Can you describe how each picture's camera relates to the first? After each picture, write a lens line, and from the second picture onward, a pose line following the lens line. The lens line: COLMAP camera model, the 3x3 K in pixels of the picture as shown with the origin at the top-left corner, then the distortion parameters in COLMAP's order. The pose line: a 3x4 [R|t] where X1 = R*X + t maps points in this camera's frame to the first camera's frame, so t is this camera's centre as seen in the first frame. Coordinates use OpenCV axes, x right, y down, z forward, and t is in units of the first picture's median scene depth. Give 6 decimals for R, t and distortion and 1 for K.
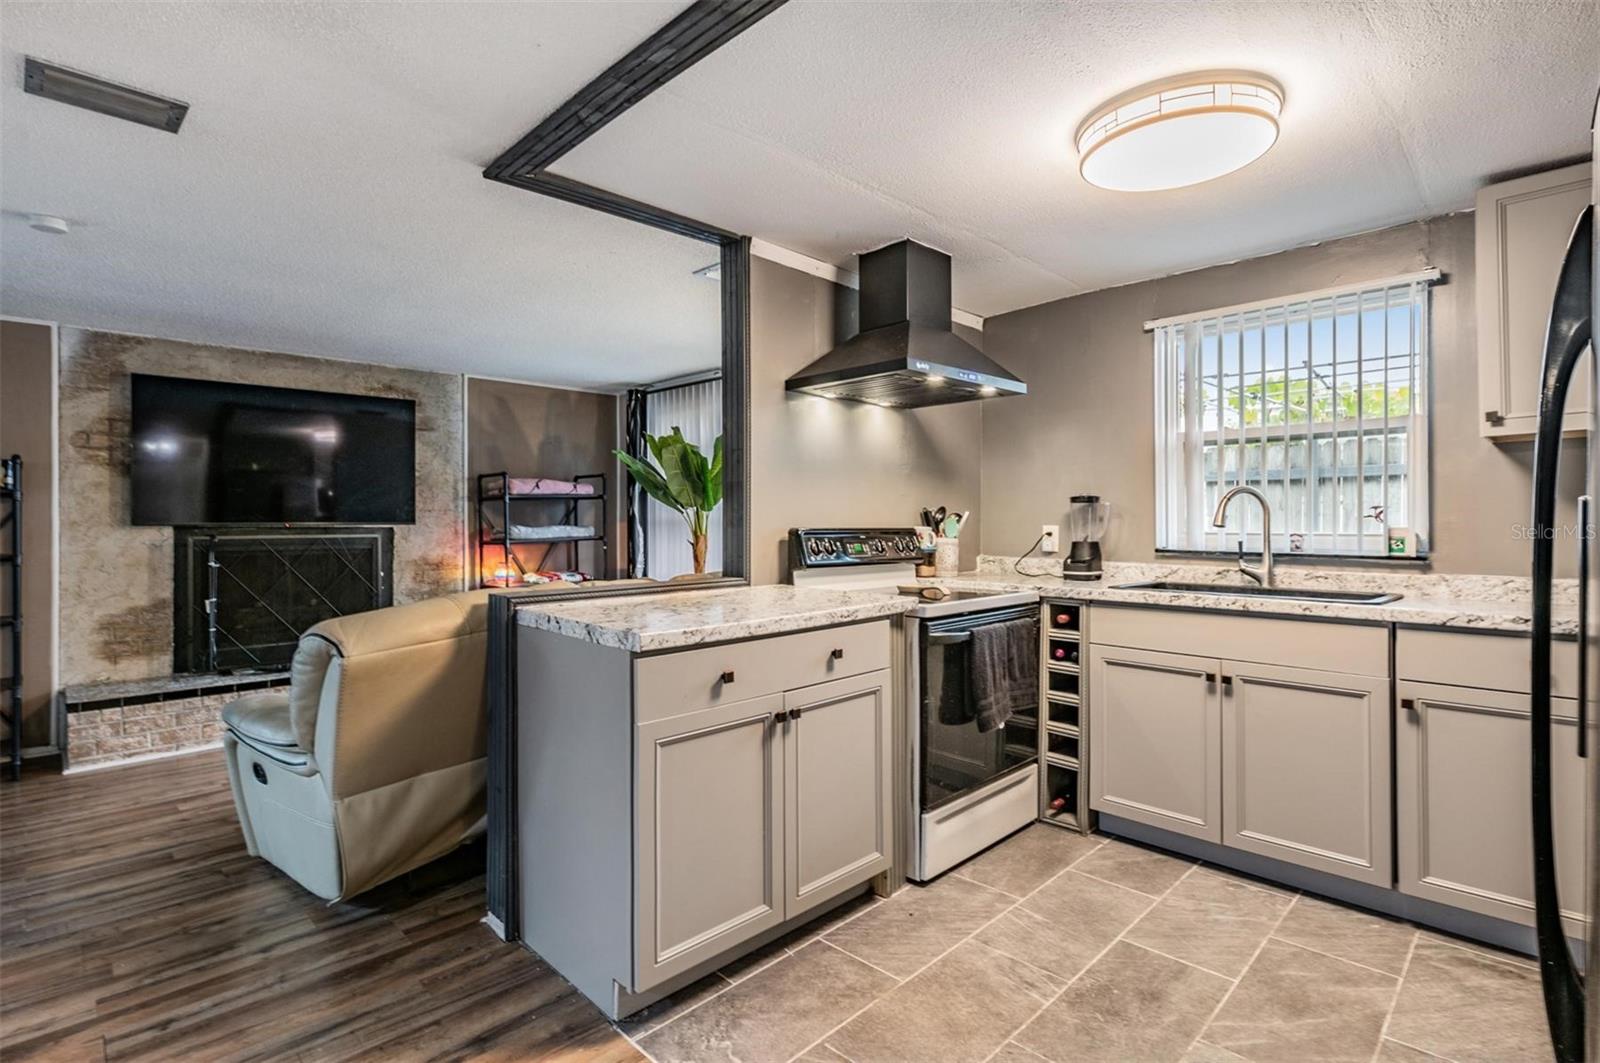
lens RADIAL K [[761.8, 0, 789.7], [0, 761.8, 514.6], [0, 0, 1]] dist [-0.004444, -0.002043]
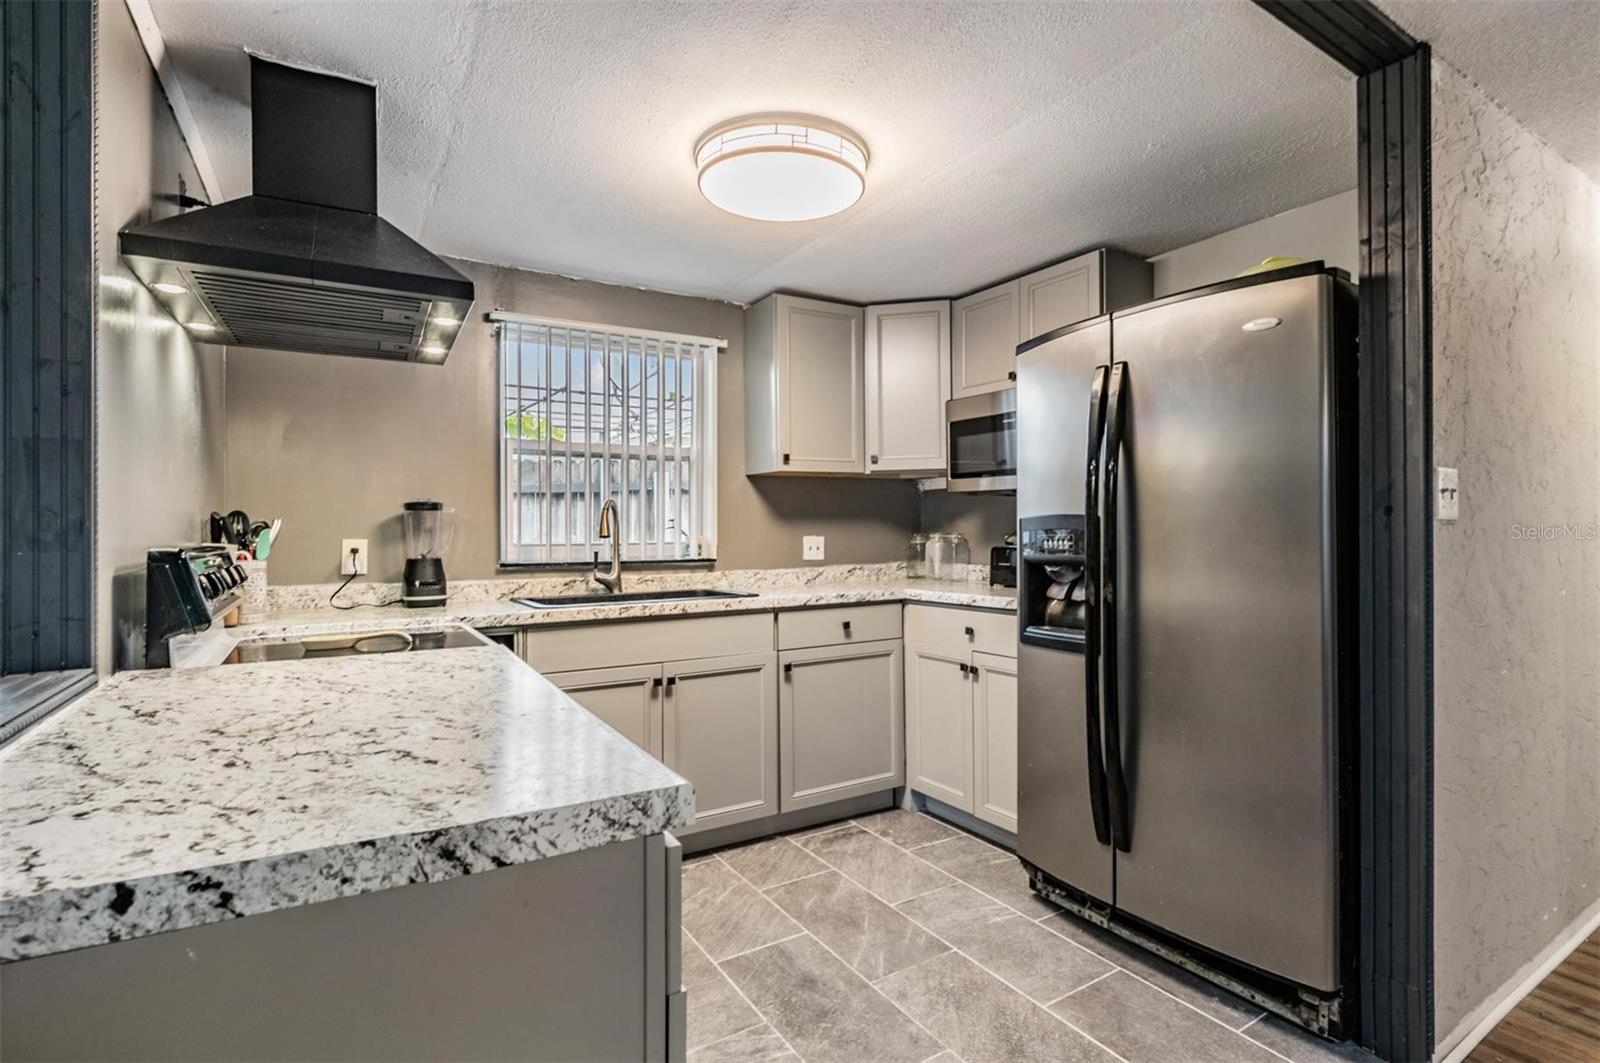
lens RADIAL K [[767.6, 0, 802.5], [0, 767.6, 522.5], [0, 0, 1]] dist [0.000922, -0.009601]
pose [[0.234540, 0.009790, 0.972057, -0.343212], [-0.000768, 0.999951, -0.009885, 0.005484], [-0.972106, 0.001572, 0.234536, 0.463258]]
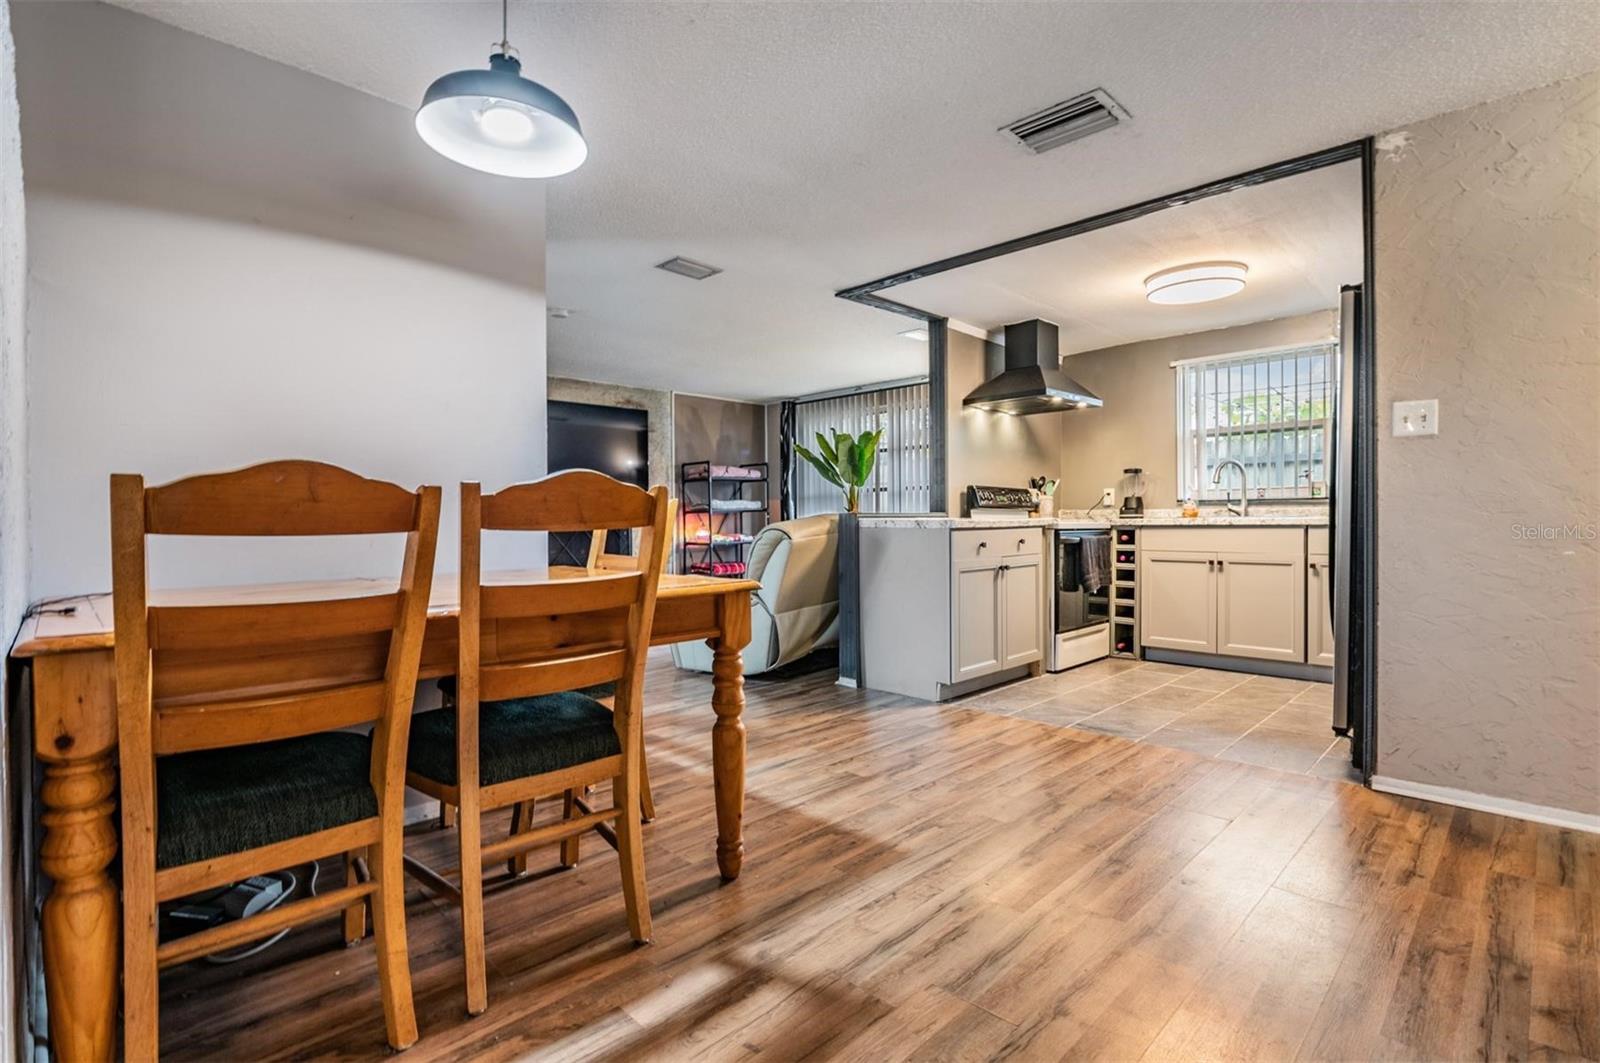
lens RADIAL K [[743.6, 0, 792.5], [0, 743.6, 527.1], [0, 0, 1]] dist [-0.001318, -0.000402]
pose [[0.999990, -0.004517, -0.000738, -0.372196], [0.004528, 0.999876, 0.015054, 0.080129], [0.000670, -0.015058, 0.999886, -0.647668]]
